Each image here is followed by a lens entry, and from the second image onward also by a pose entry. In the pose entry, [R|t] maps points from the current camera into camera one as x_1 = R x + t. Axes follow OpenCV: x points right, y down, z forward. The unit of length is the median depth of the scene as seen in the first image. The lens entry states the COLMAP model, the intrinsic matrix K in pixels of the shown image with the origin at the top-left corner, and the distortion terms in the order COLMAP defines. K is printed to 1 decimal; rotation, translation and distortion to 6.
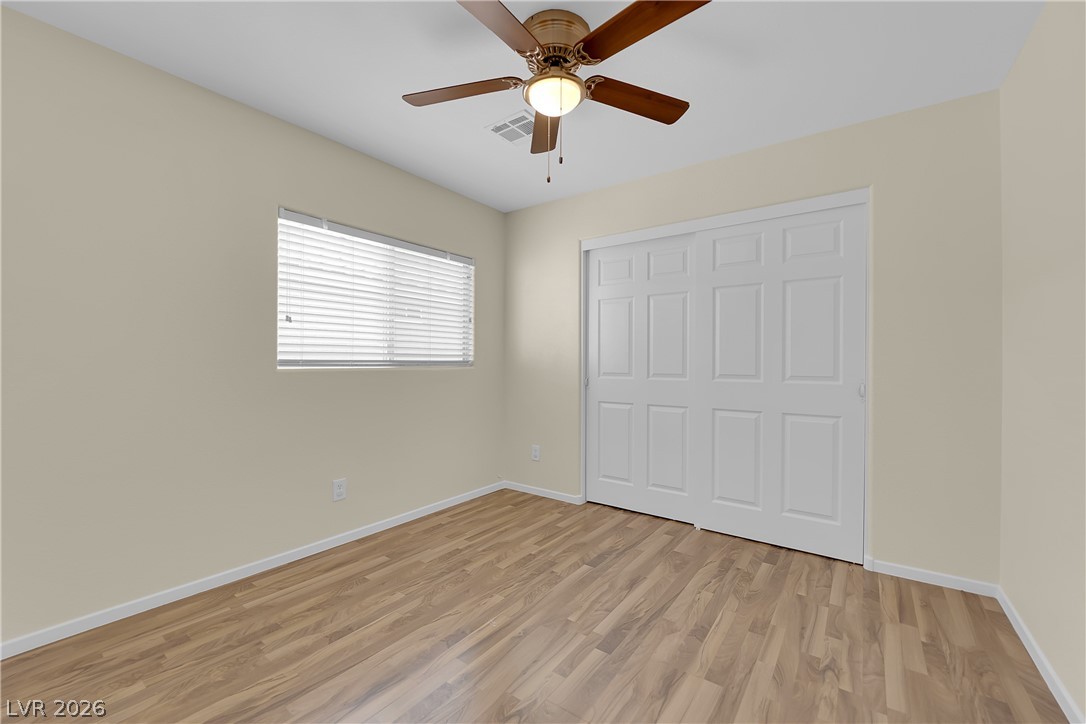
lens RADIAL K [[438.3, 0, 539.1], [0, 438.3, 363.7], [0, 0, 1]] dist [-0.007809, -0.004722]
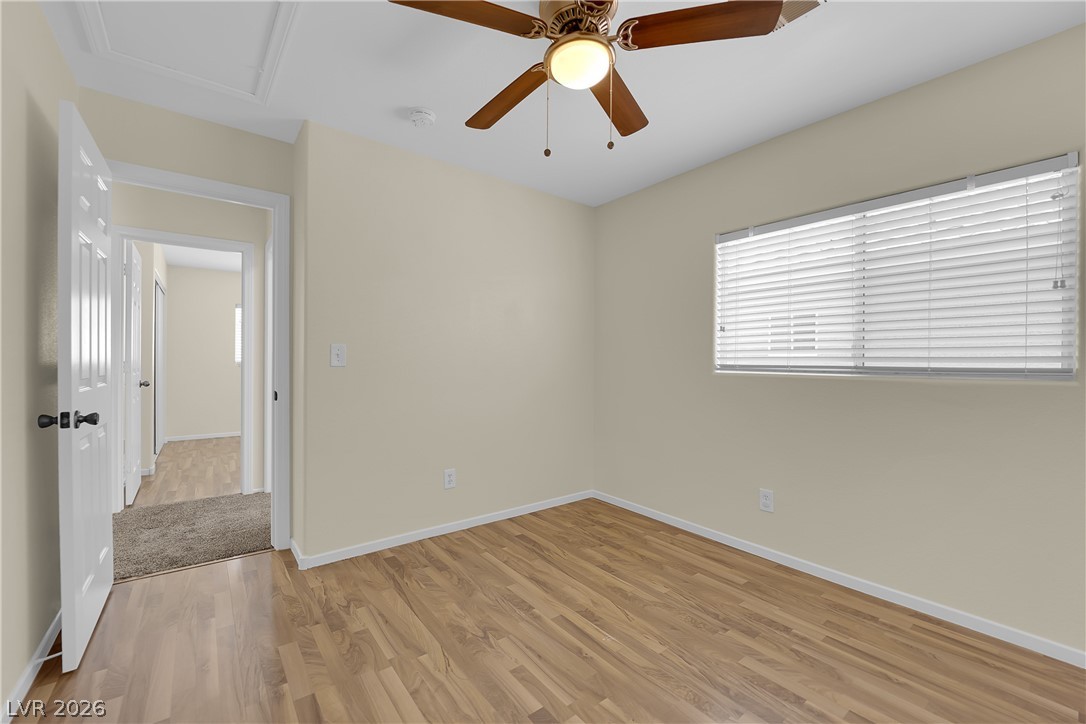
lens RADIAL K [[438.3, 0, 539.1], [0, 438.3, 363.7], [0, 0, 1]] dist [-0.007809, -0.004722]
pose [[-0.272174, -0.003858, -0.962240, 0.669992], [-0.017731, 0.999842, 0.001006, -0.004107], [0.962085, 0.017335, -0.272200, 0.865012]]
